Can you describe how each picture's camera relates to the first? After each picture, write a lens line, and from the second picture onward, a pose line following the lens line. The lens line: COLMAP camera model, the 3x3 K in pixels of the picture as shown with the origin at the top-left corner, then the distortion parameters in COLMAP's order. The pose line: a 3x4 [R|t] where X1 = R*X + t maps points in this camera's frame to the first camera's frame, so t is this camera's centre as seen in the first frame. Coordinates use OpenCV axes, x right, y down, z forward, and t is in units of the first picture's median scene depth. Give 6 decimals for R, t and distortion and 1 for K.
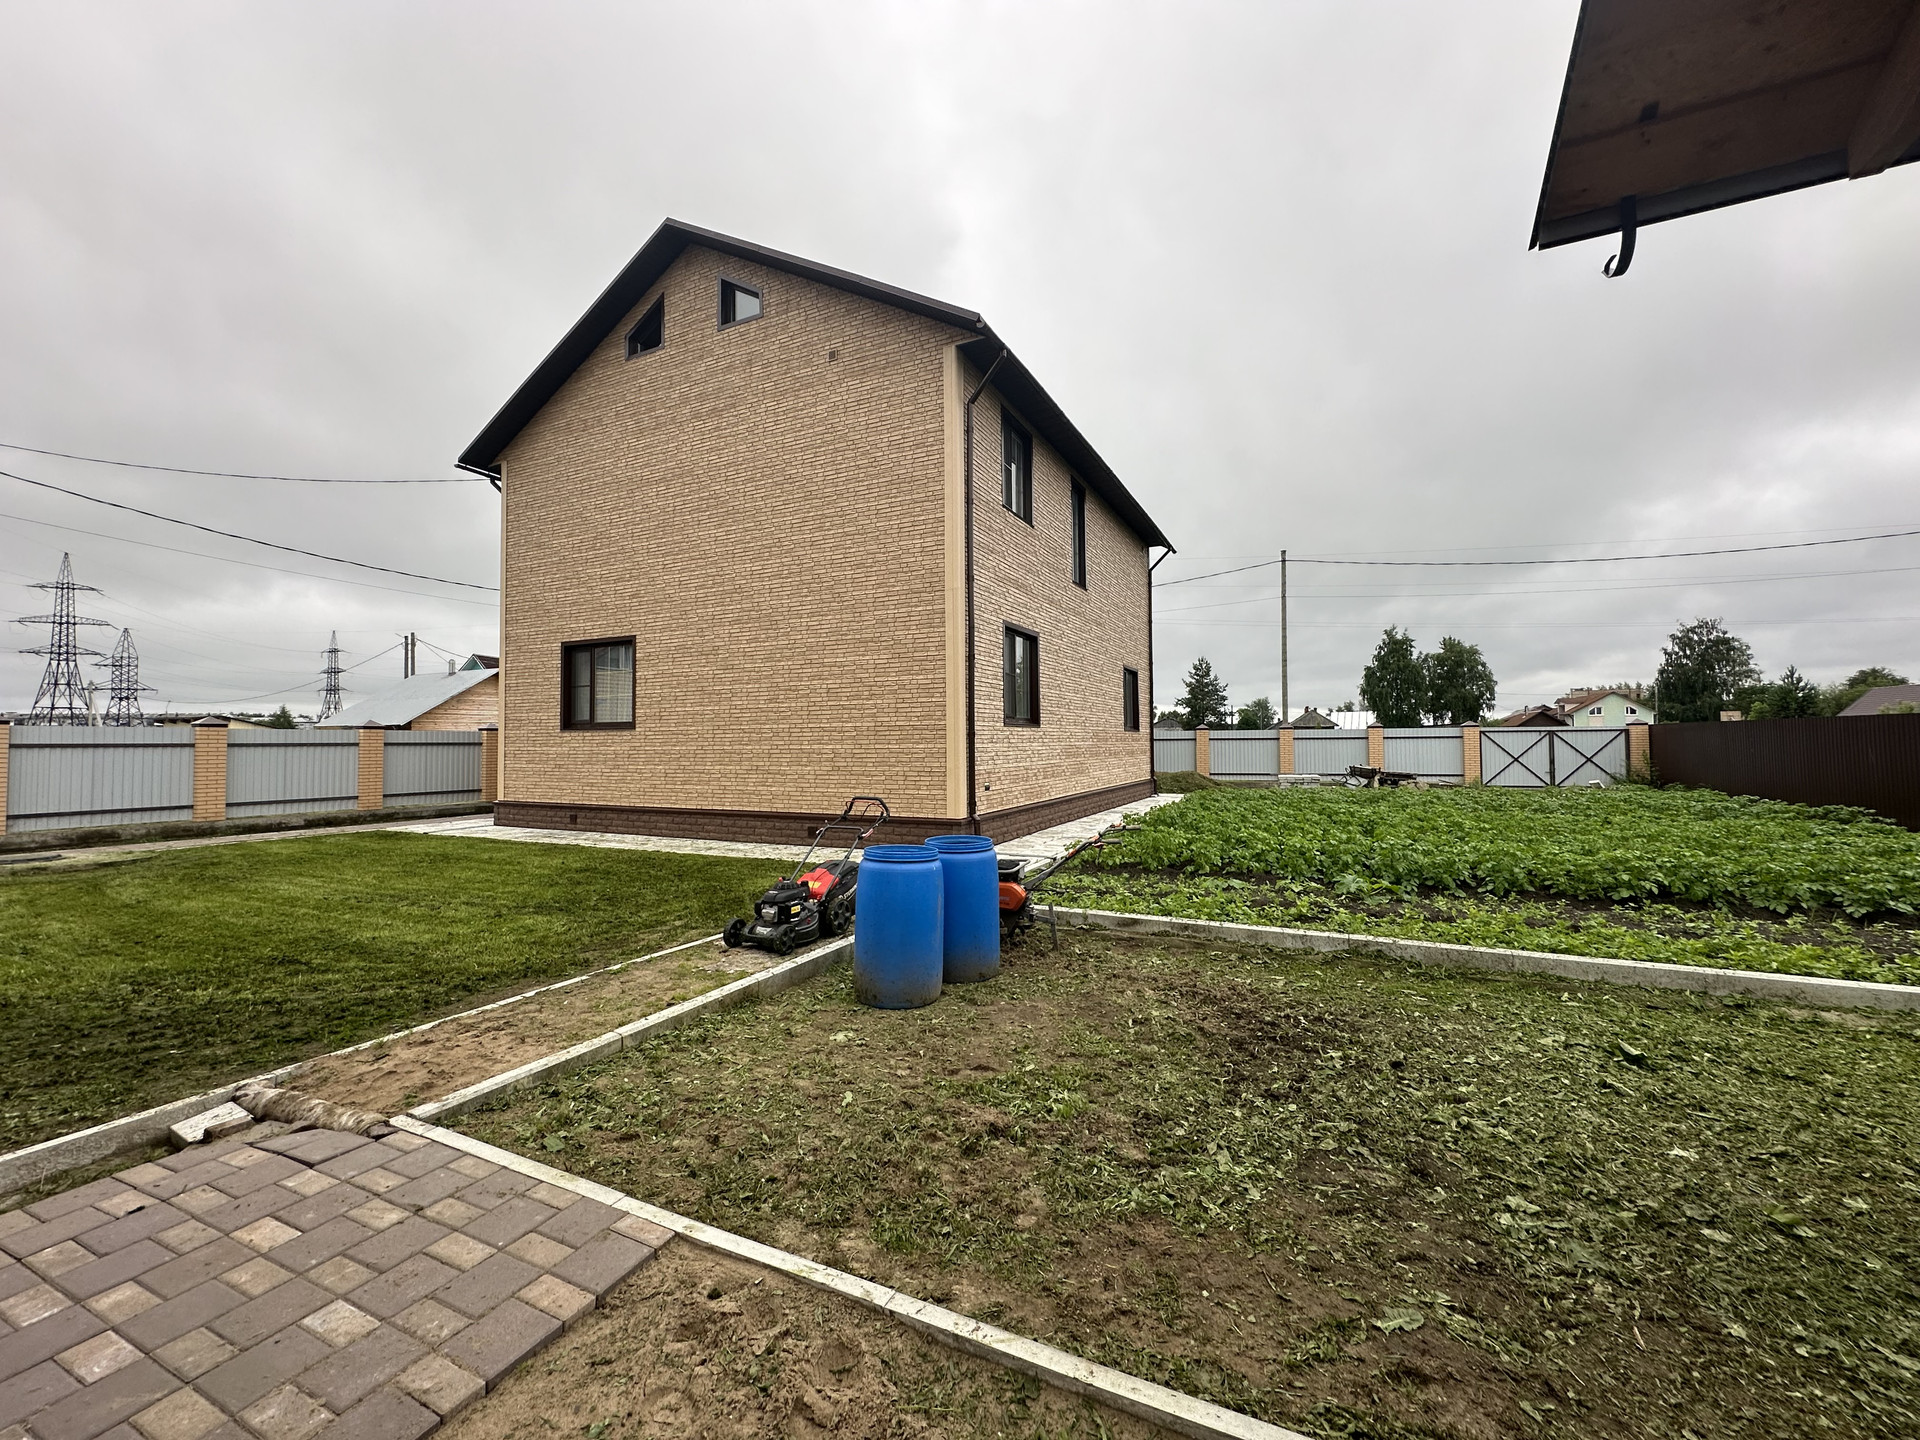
lens RADIAL K [[760.6, 0, 960.4], [0, 760.6, 717.5], [0, 0, 1]] dist [-0.002182, 0.000940]
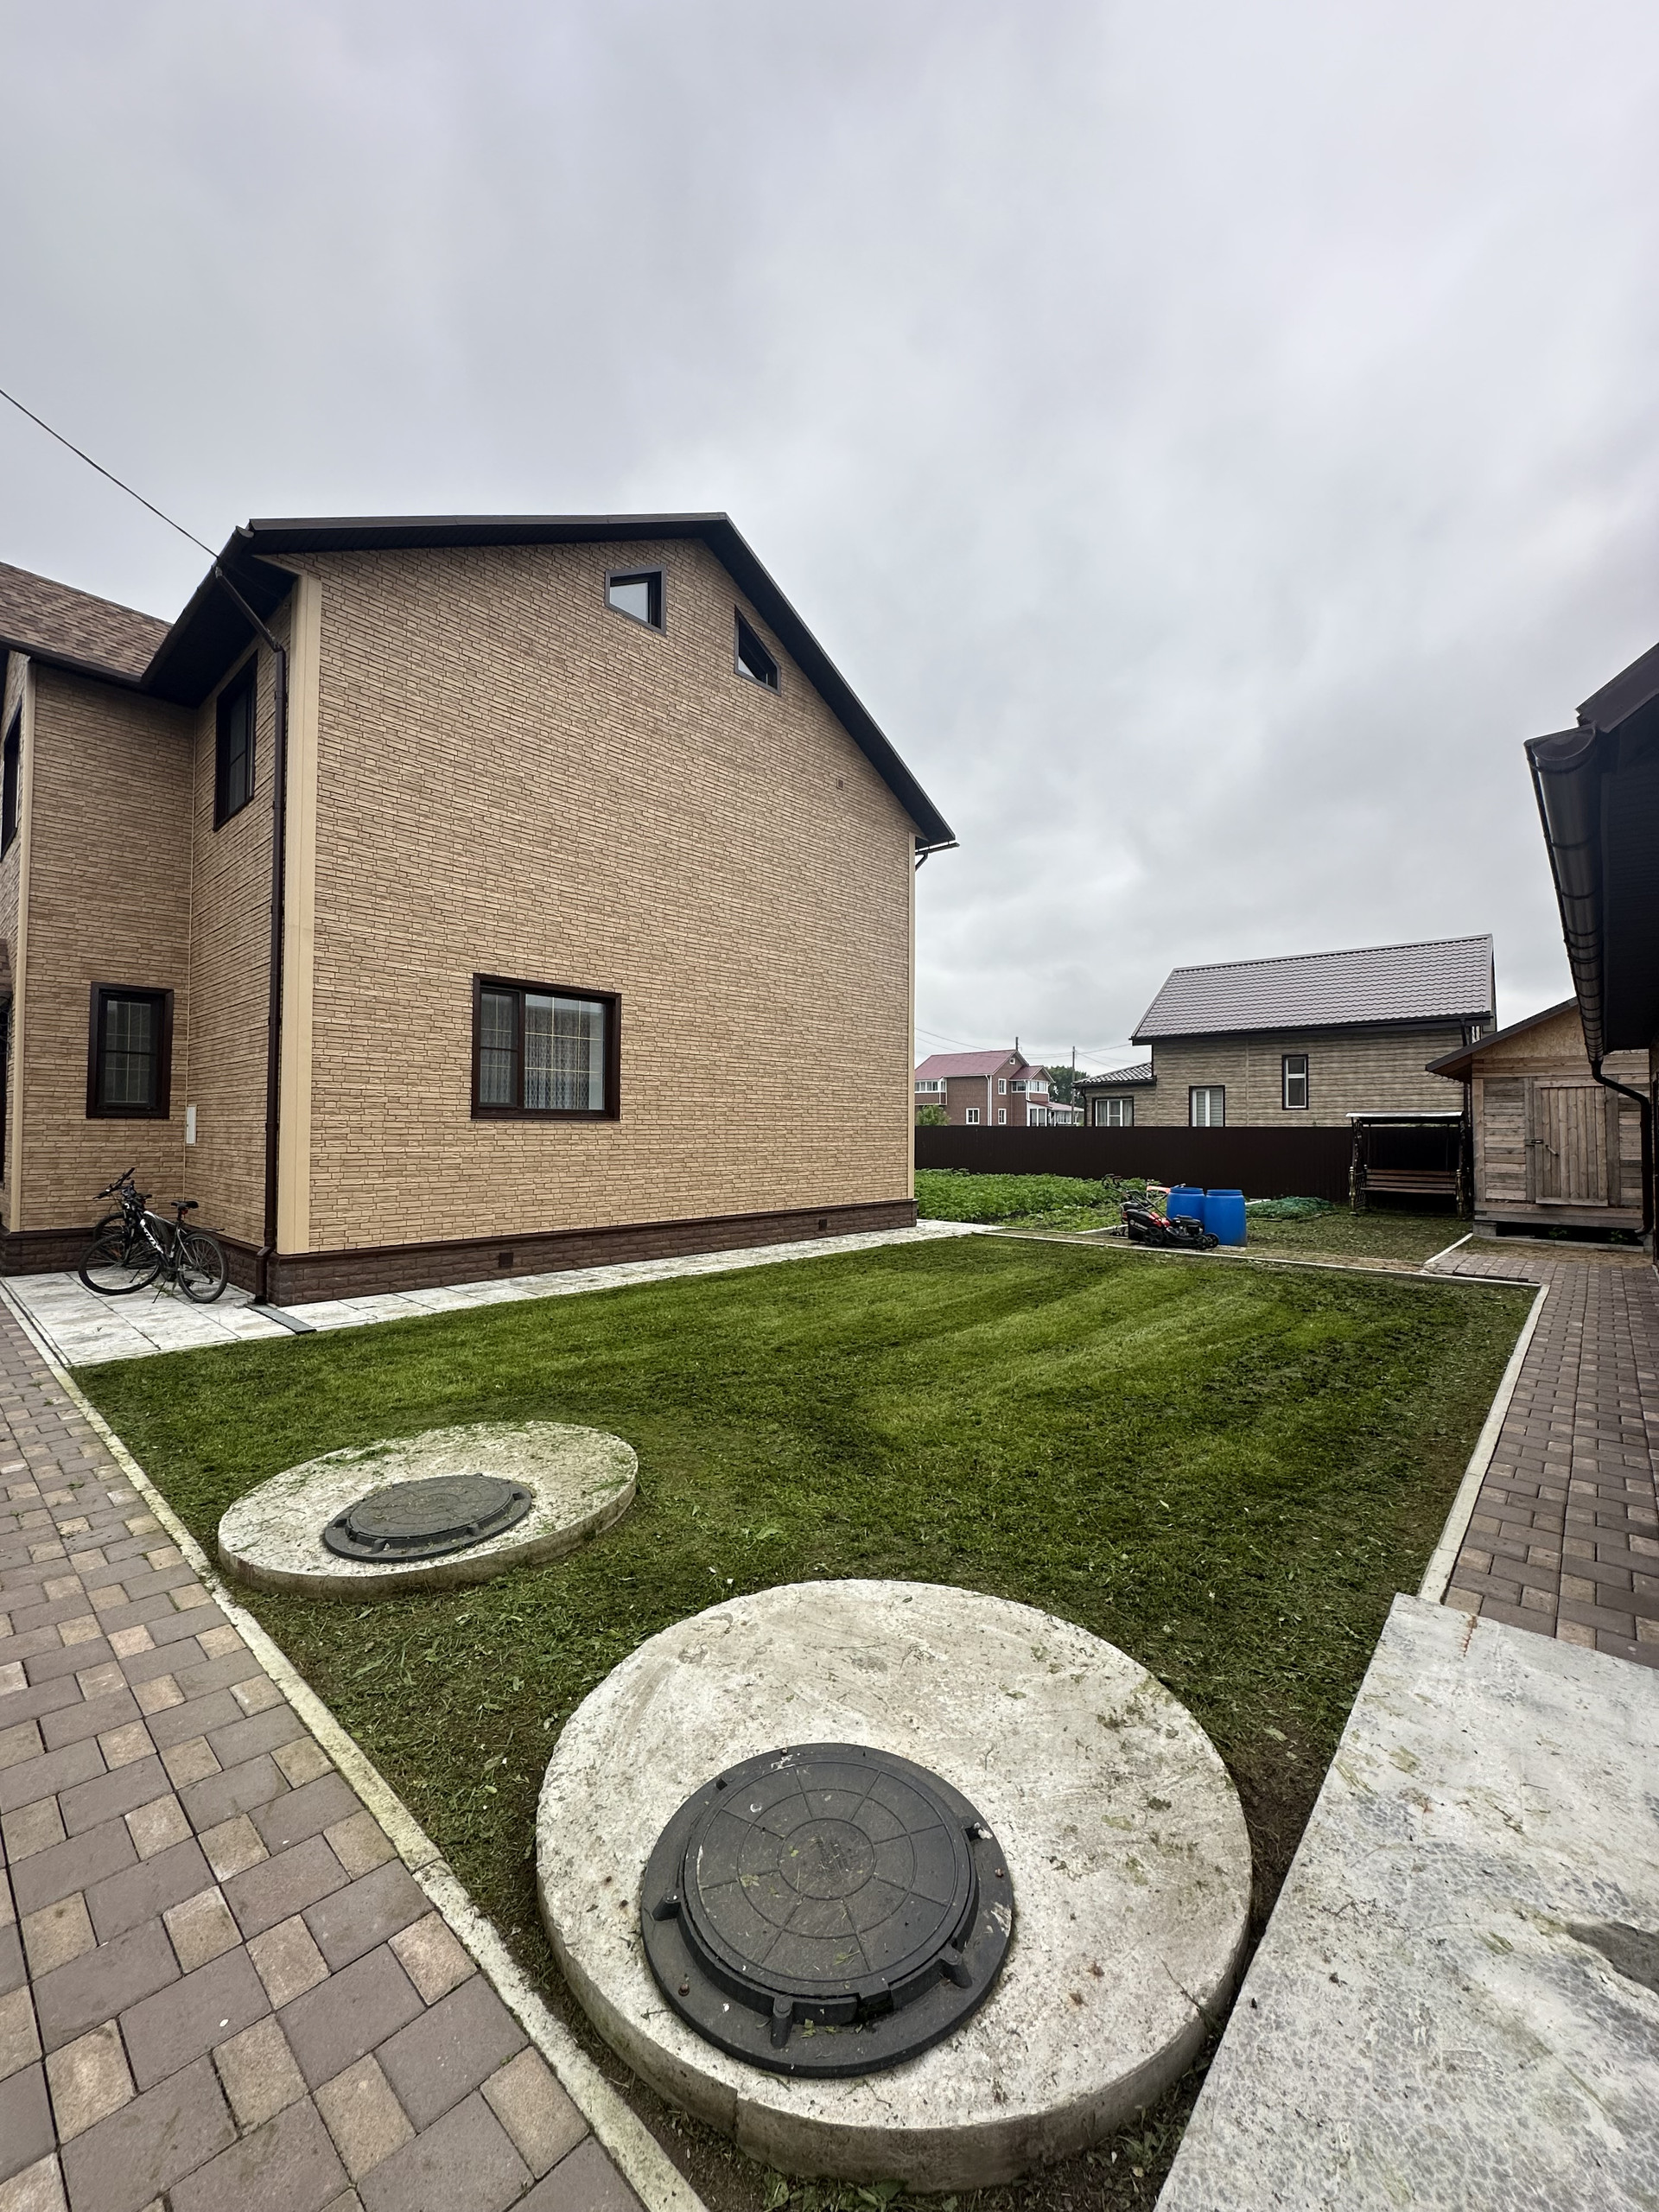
lens RADIAL K [[876.3, 0, 819.5], [0, 876.3, 1102.5], [0, 0, 1]] dist [-0.002182, 0.000940]
pose [[0.290226, 0.039877, 0.956127, -1.217826], [-0.042359, 0.998687, -0.028794, 0.014061], [-0.956020, -0.032144, 0.291535, 0.583135]]
